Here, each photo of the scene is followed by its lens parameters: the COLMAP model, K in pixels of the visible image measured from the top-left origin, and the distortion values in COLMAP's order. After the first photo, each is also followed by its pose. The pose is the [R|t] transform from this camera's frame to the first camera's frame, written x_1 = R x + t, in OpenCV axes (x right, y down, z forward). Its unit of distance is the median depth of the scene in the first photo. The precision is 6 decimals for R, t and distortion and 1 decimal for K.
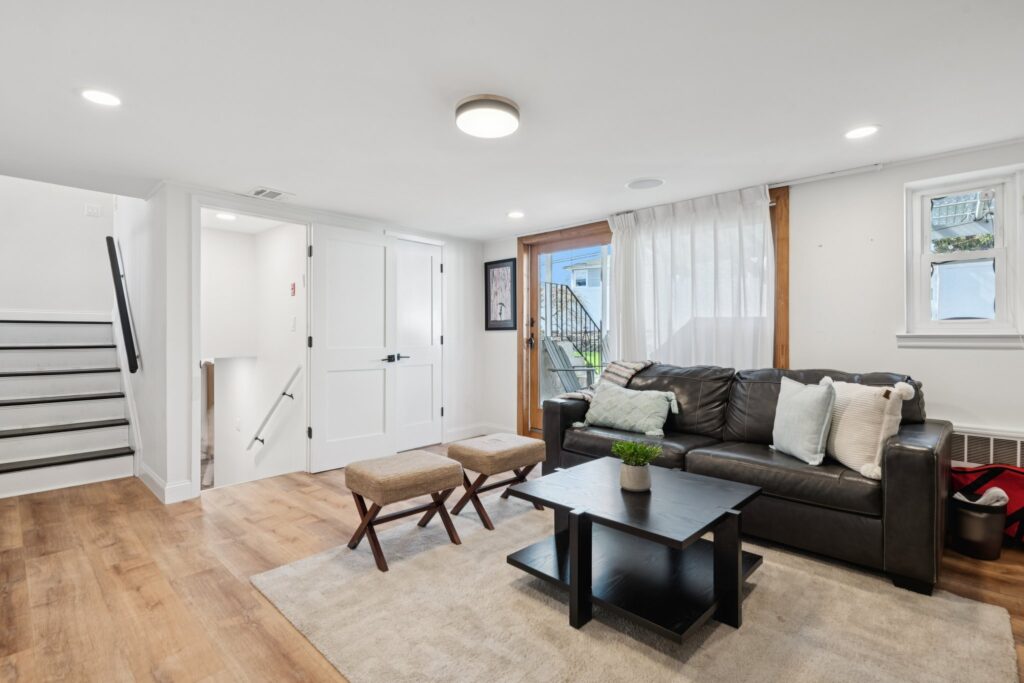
lens RADIAL K [[468.8, 0, 509.9], [0, 468.8, 336.7], [0, 0, 1]] dist [0.009869, -0.004628]
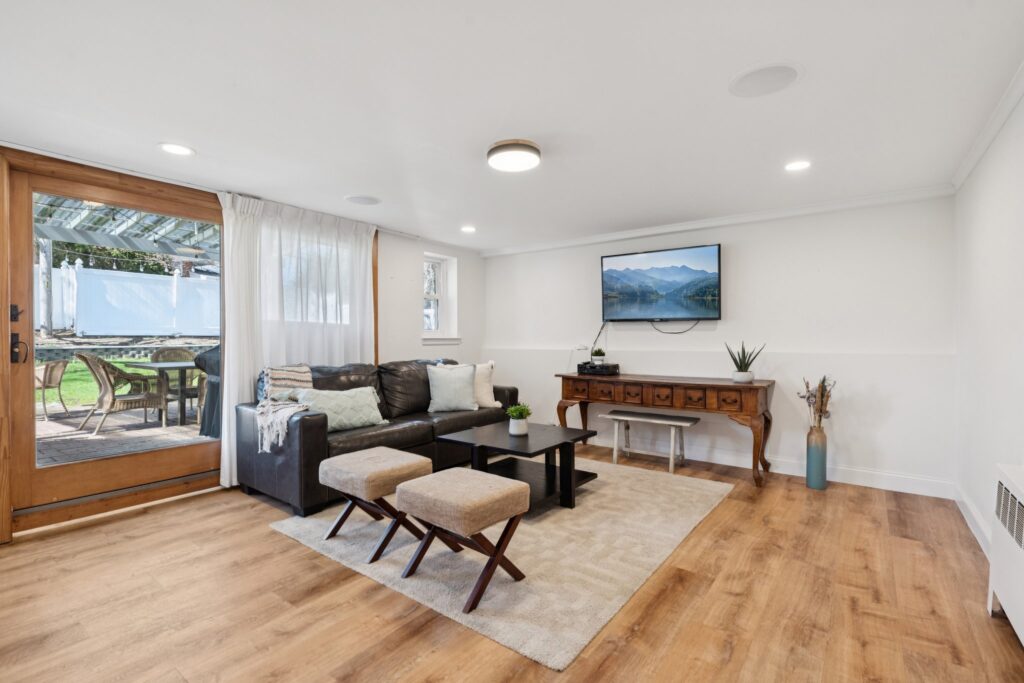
lens RADIAL K [[468.8, 0, 510.0], [0, 468.8, 343.7], [0, 0, 1]] dist [0.009869, -0.004628]
pose [[-0.096655, -0.009713, 0.995271, -1.297828], [0.002016, 0.999948, 0.009955, 0.000863], [-0.995316, 0.002968, -0.096631, 1.176723]]
